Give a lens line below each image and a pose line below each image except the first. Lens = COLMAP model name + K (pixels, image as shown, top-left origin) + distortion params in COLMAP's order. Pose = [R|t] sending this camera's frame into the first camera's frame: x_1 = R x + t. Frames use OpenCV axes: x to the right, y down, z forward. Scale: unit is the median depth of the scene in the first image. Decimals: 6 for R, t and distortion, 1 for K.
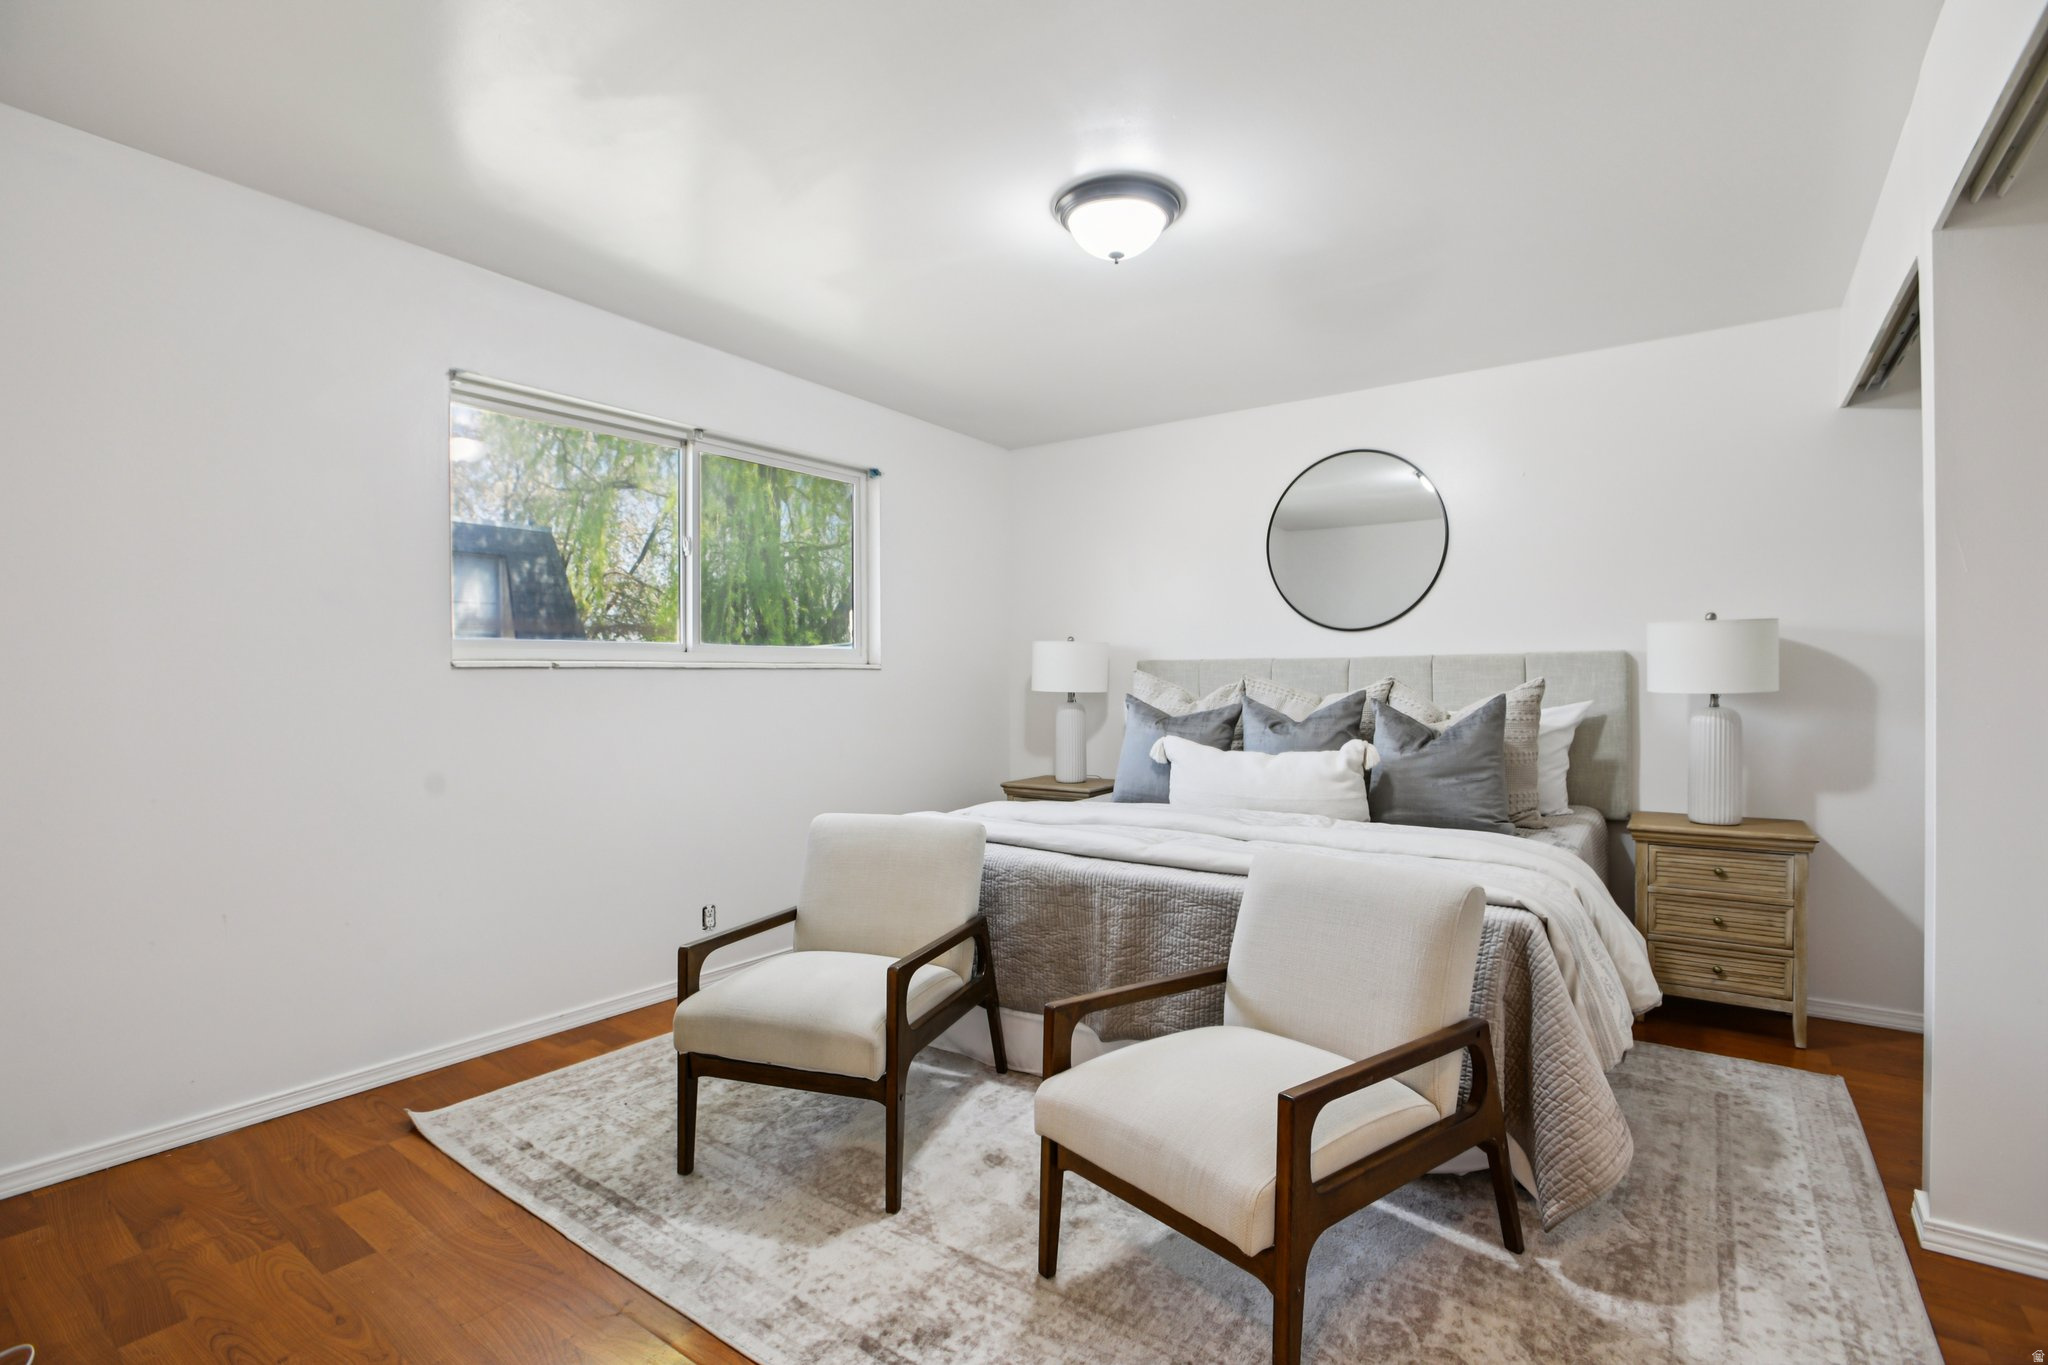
lens RADIAL K [[966.9, 0, 1036.1], [0, 966.9, 680.9], [0, 0, 1]] dist [-0.010041, -0.000018]
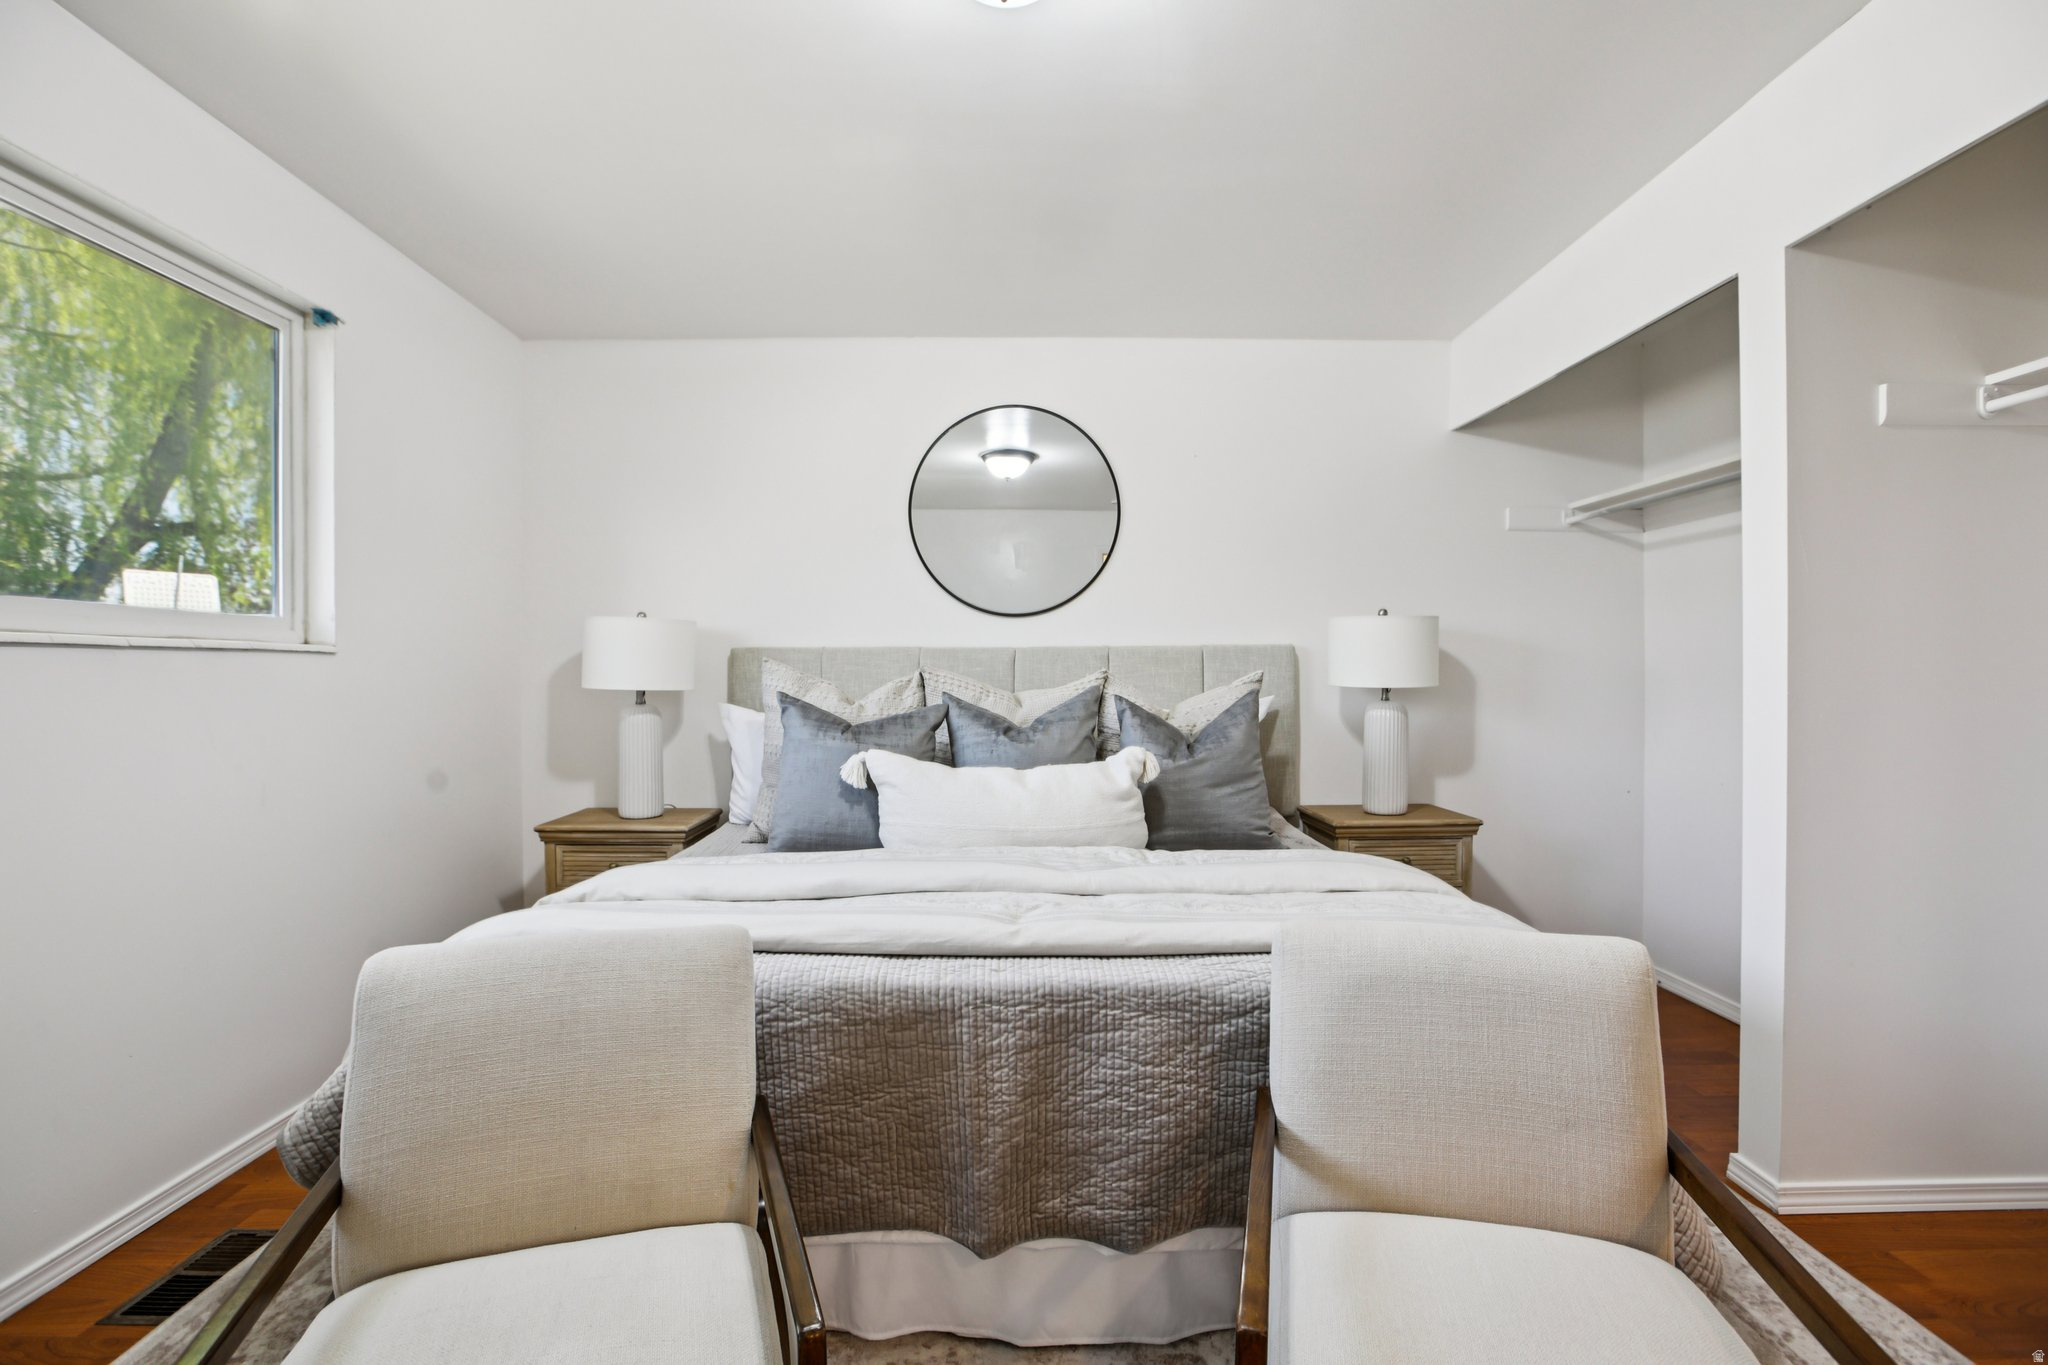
lens RADIAL K [[955.3, 0, 1017.9], [0, 955.3, 684.5], [0, 0, 1]] dist [-0.067932, 0.035596]
pose [[0.813490, -0.001267, 0.581578, -0.201897], [-0.001966, 0.999986, 0.004928, 0.005229], [-0.581576, -0.005152, 0.813476, 0.393044]]
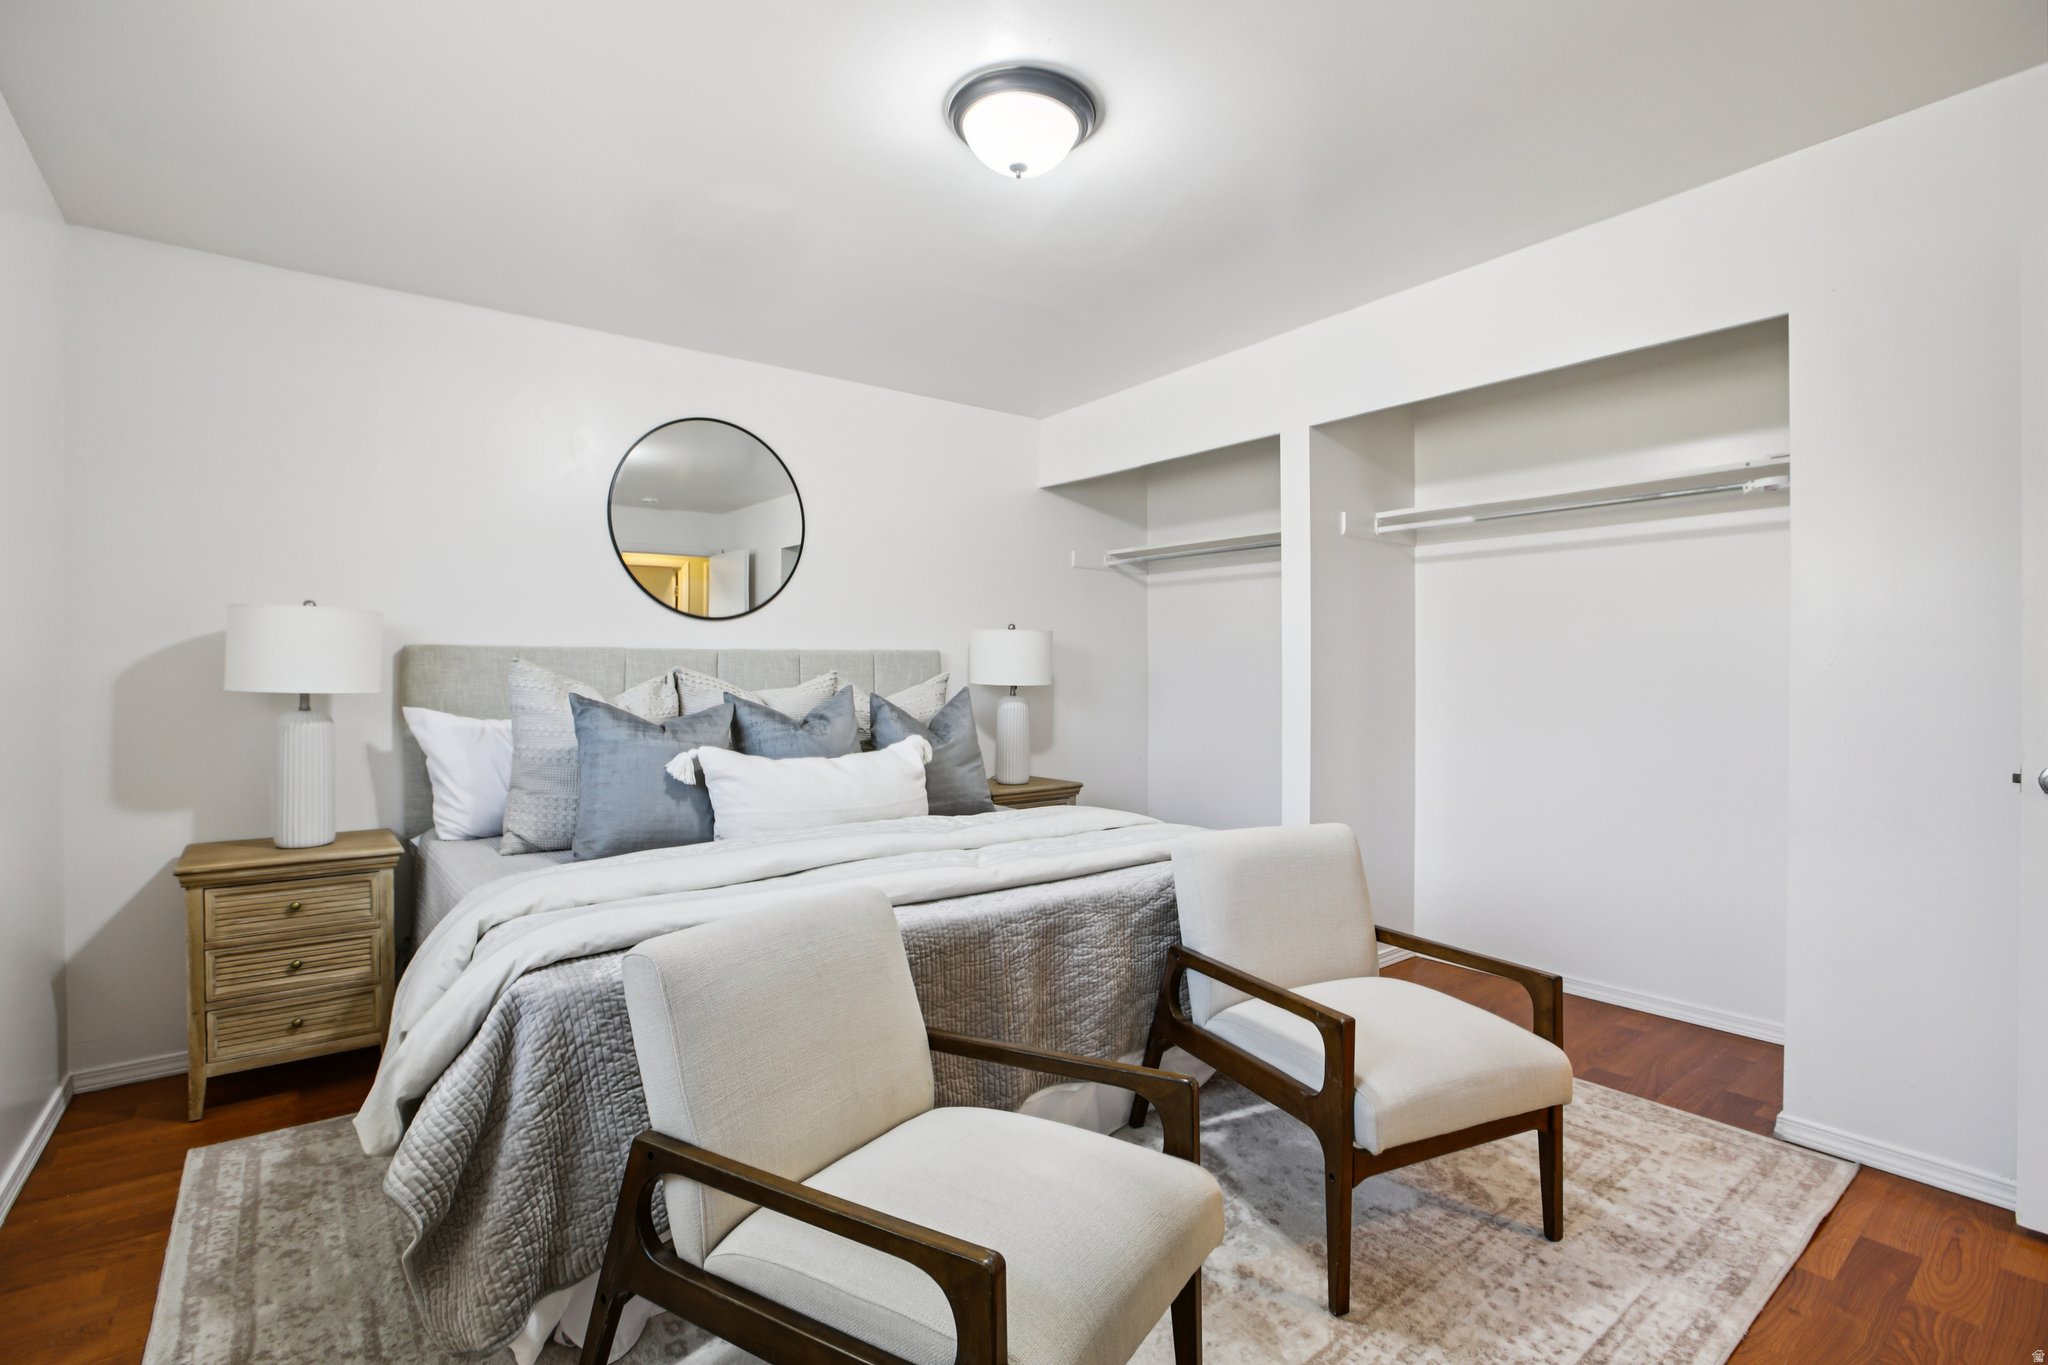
lens RADIAL K [[955.3, 0, 1017.9], [0, 955.3, 684.5], [0, 0, 1]] dist [-0.067932, 0.035596]
pose [[0.293204, -0.004328, 0.956040, -0.539778], [-0.000053, 0.999990, 0.004543, 0.005279], [-0.956050, -0.001383, 0.293200, 0.594044]]
